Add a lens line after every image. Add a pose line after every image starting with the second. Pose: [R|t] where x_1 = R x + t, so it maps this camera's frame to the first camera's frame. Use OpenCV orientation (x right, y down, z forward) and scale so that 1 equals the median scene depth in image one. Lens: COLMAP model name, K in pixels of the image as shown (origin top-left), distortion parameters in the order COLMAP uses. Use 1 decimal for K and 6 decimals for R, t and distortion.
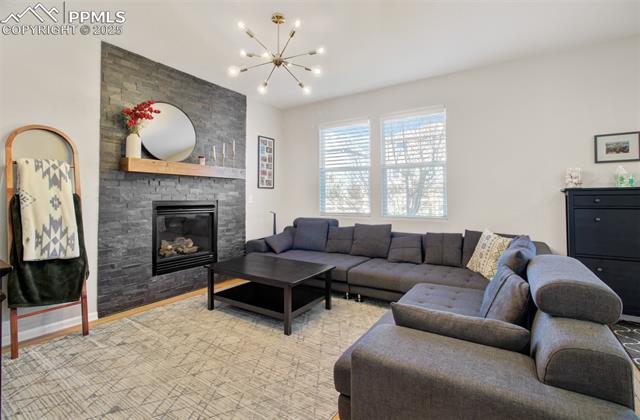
lens RADIAL K [[294.7, 0, 322.8], [0, 294.7, 193.4], [0, 0, 1]] dist [-0.003965, 0.003875]
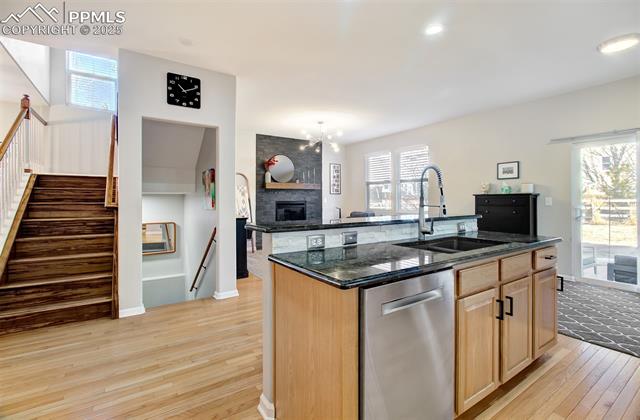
lens RADIAL K [[294.7, 0, 318.8], [0, 294.7, 199.7], [0, 0, 1]] dist [-0.003965, 0.003875]
pose [[0.917836, 0.000007, -0.396960, 0.606067], [0.007250, 0.999833, 0.016780, -0.020261], [0.396893, -0.018279, 0.917683, -0.913991]]
